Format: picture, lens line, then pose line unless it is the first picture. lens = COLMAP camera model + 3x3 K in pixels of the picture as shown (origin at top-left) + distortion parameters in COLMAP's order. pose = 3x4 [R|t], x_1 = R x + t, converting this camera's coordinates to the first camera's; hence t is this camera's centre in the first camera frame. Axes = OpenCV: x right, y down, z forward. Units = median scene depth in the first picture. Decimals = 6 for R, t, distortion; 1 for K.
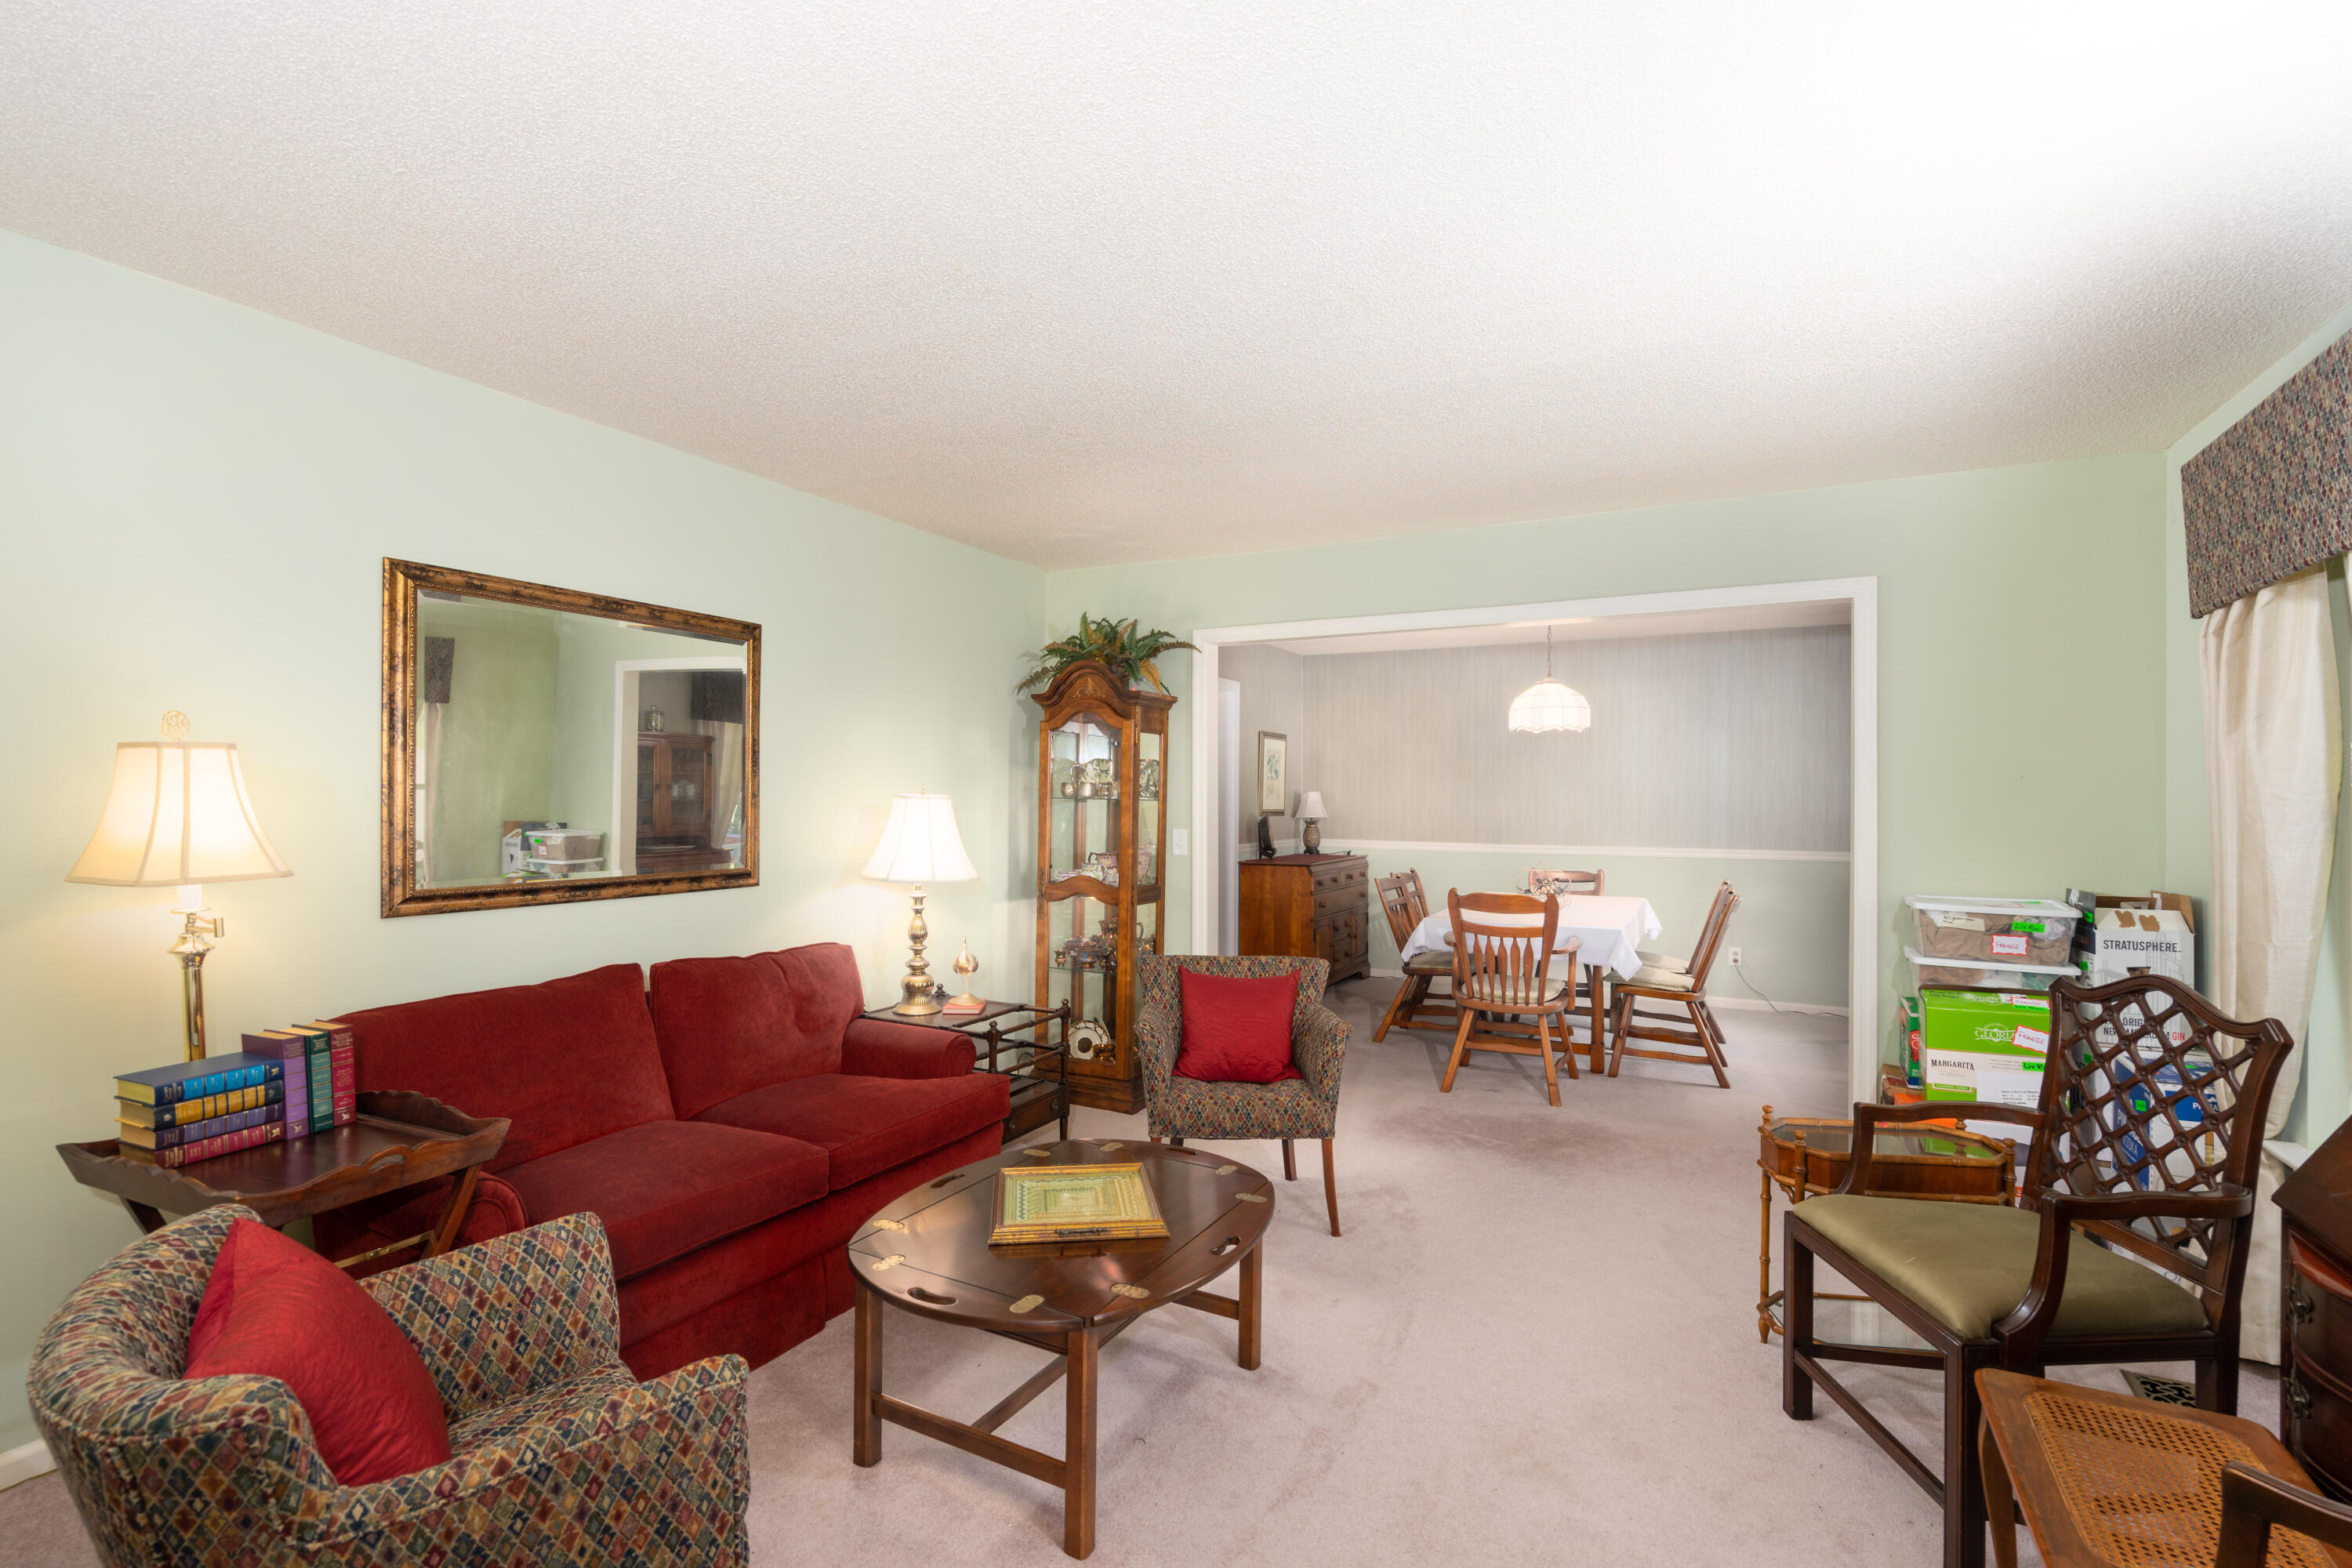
lens RADIAL K [[1084.8, 0, 1182.7], [0, 1084.8, 788.9], [0, 0, 1]] dist [-0.014977, 0.000019]
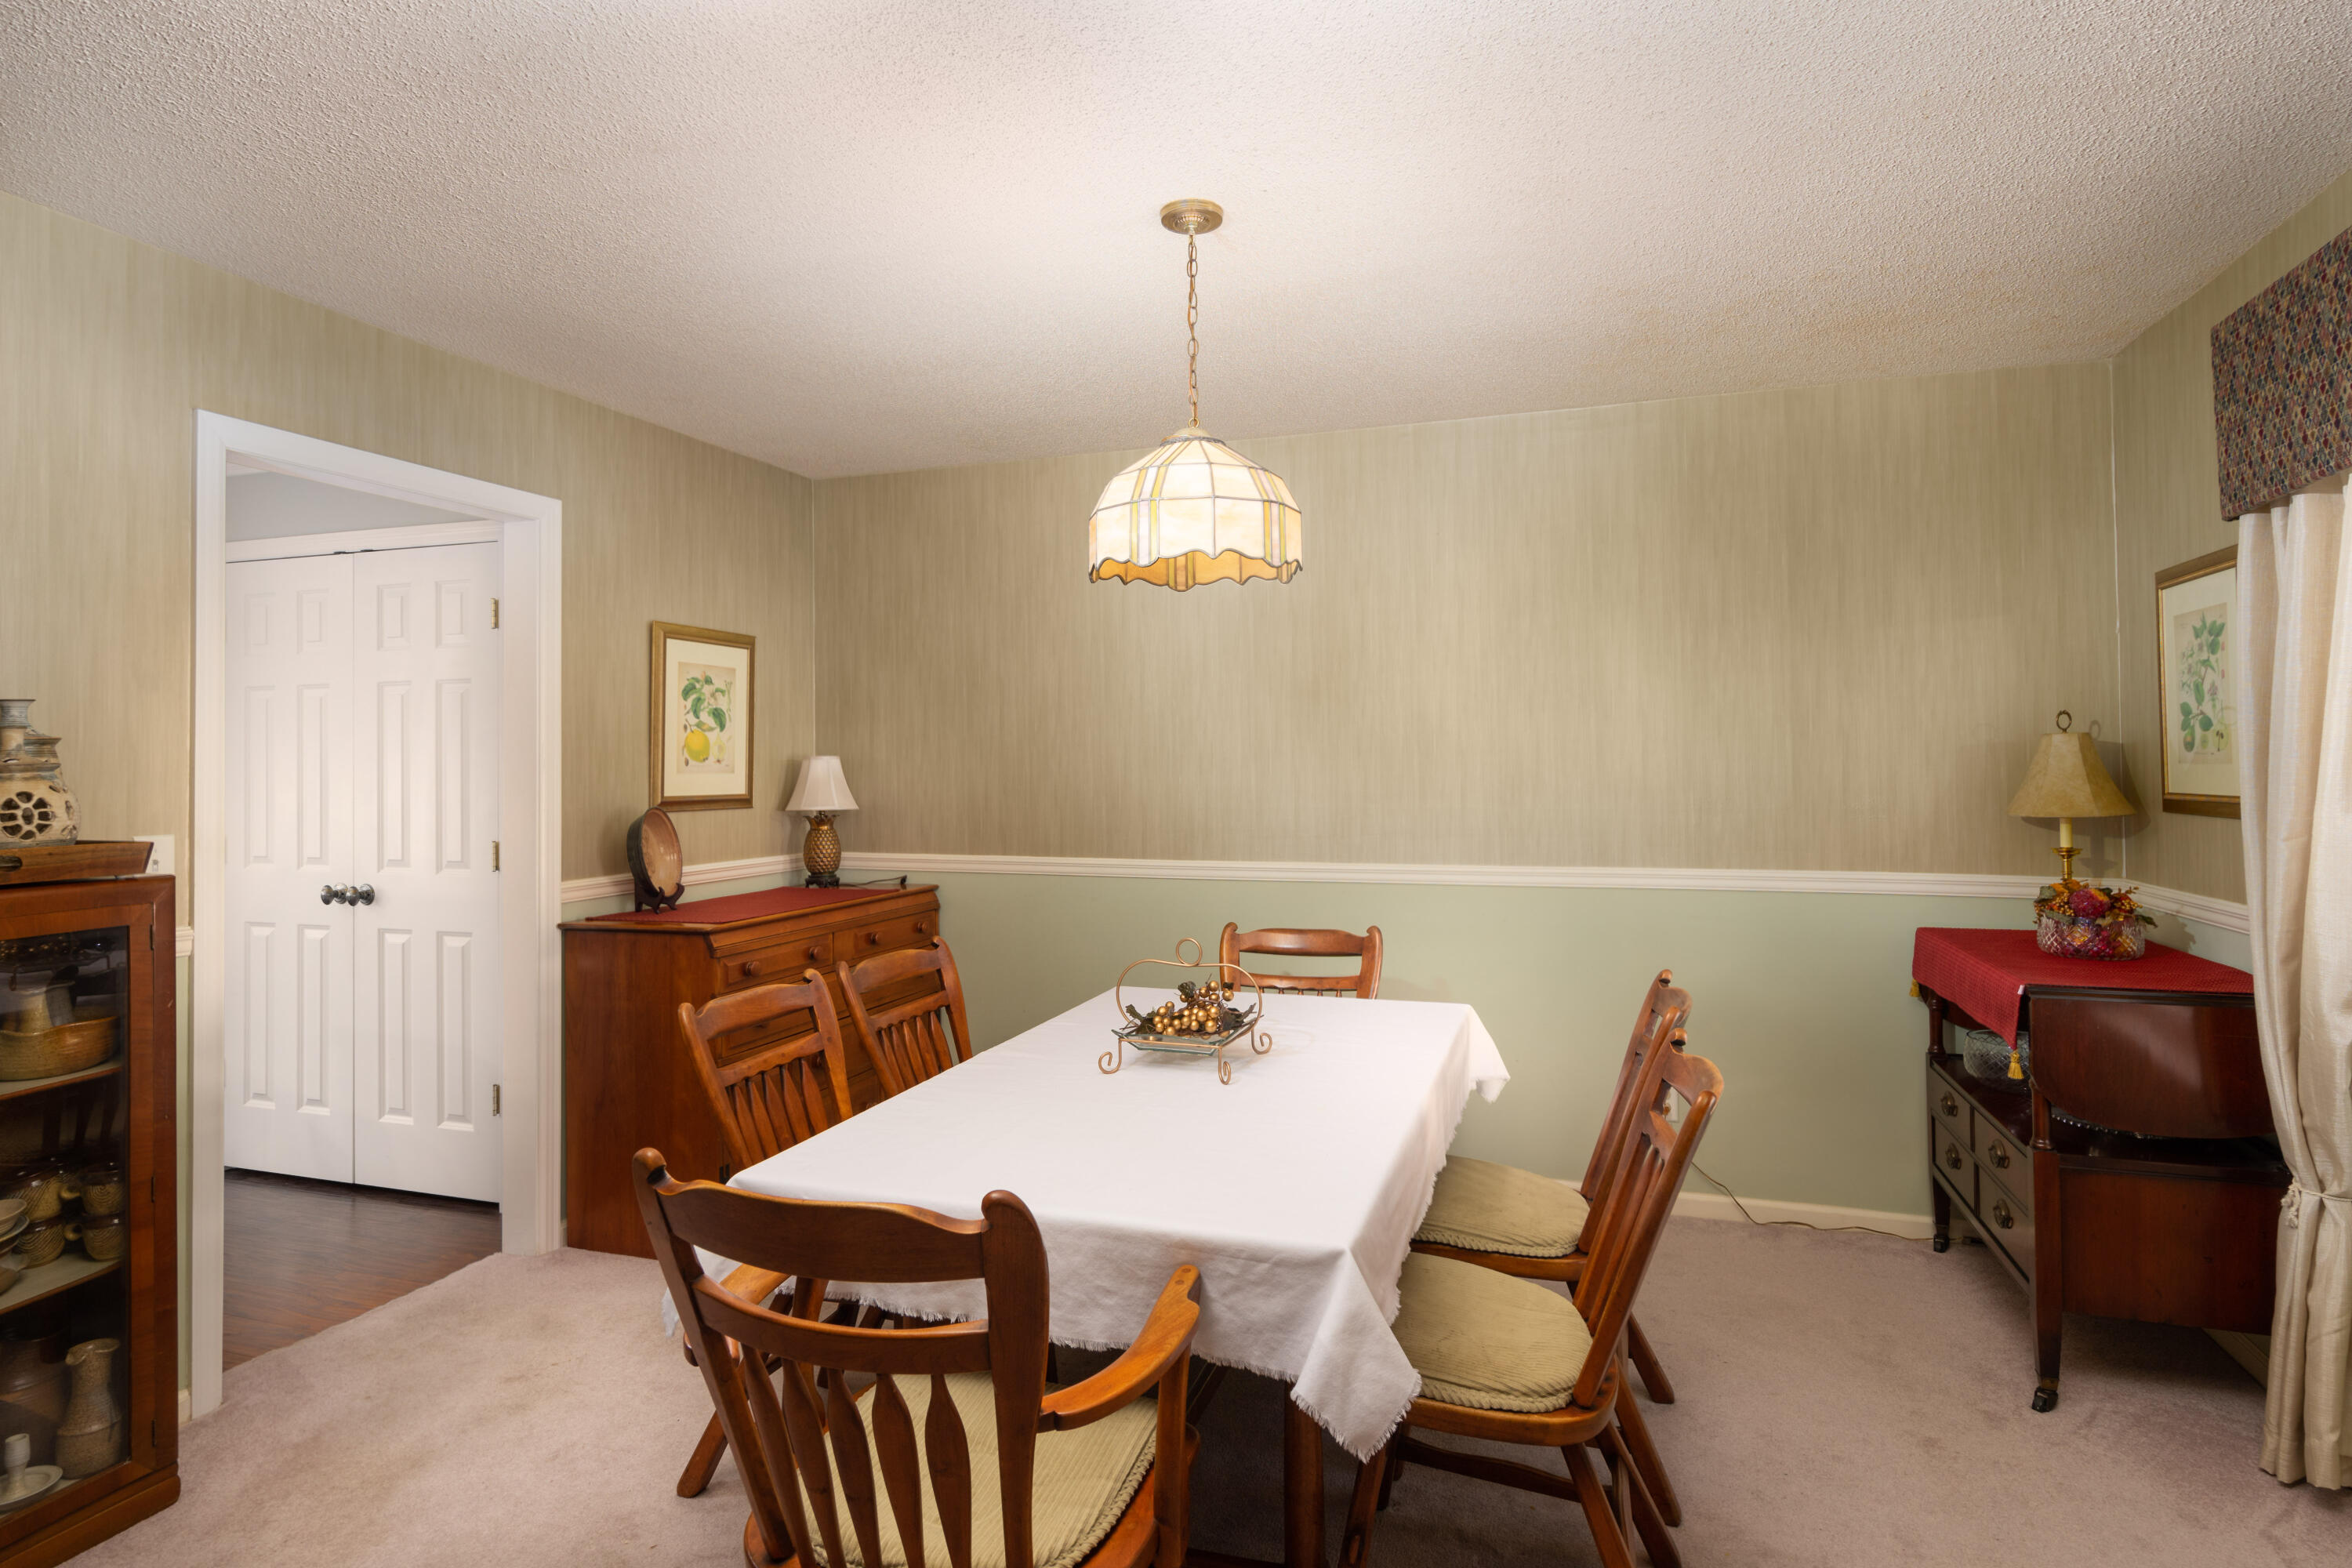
lens RADIAL K [[1117.7, 0, 1194.0], [0, 1117.7, 774.7], [0, 0, 1]] dist [0.002887, 0.000191]
pose [[0.990537, -0.012412, 0.136682, 0.228129], [0.010899, 0.999871, 0.011808, 0.006635], [-0.136811, -0.010207, 0.990545, 0.509339]]
